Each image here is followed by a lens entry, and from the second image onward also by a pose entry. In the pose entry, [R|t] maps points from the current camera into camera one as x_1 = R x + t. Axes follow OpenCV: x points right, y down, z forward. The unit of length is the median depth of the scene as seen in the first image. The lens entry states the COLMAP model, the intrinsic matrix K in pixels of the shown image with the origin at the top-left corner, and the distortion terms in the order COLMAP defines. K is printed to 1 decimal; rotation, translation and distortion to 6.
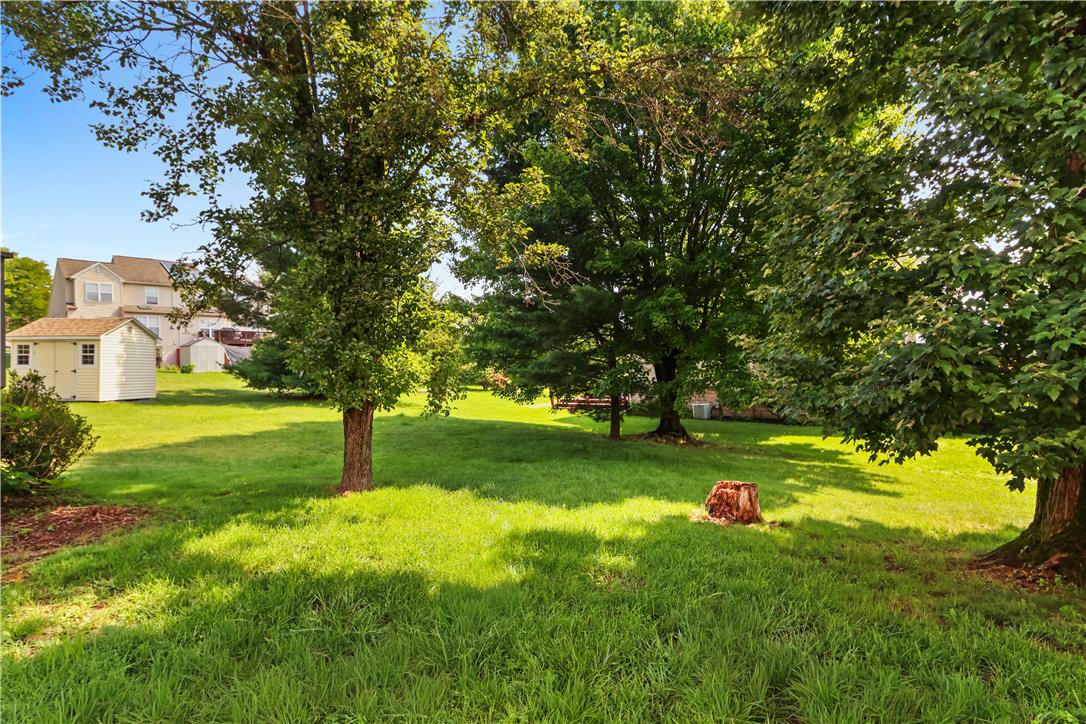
lens RADIAL K [[550.1, 0, 543.0], [0, 550.1, 362.0], [0, 0, 1]] dist [0.001437, 0.000100]
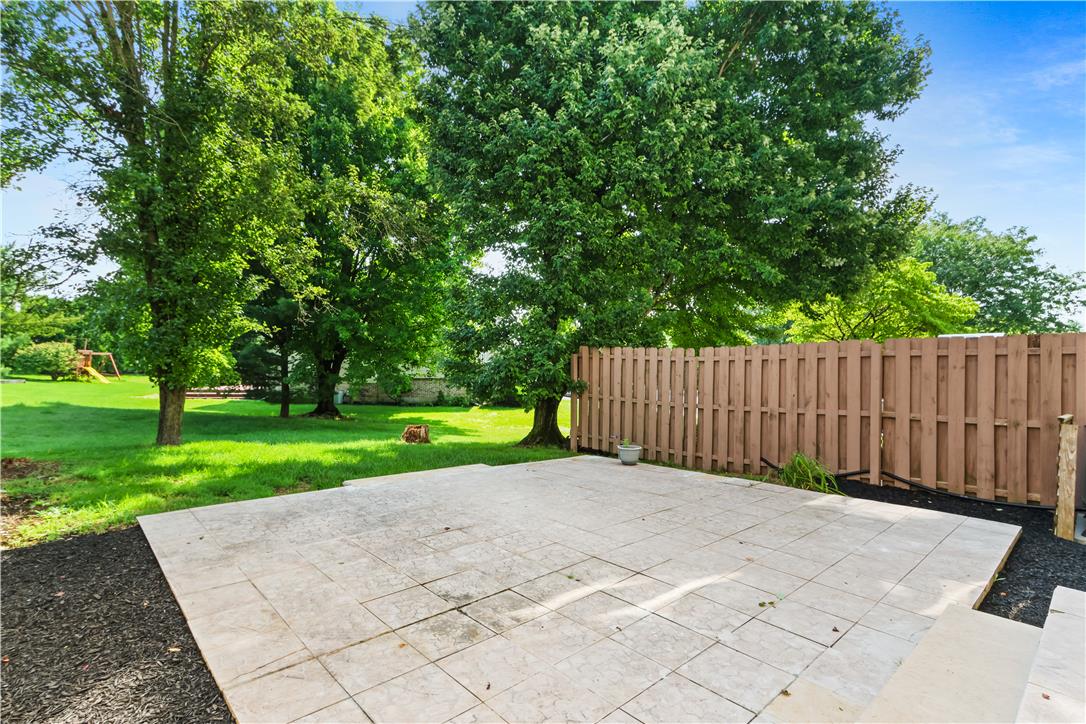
lens RADIAL K [[527.2, 0, 543.0], [0, 527.2, 362.0], [0, 0, 1]] dist [-0.000070, -0.000017]
pose [[0.747937, 0.028025, 0.663178, -0.518734], [-0.035292, 0.999374, -0.002430, -0.011487], [-0.662831, -0.021587, 0.748458, -0.627887]]
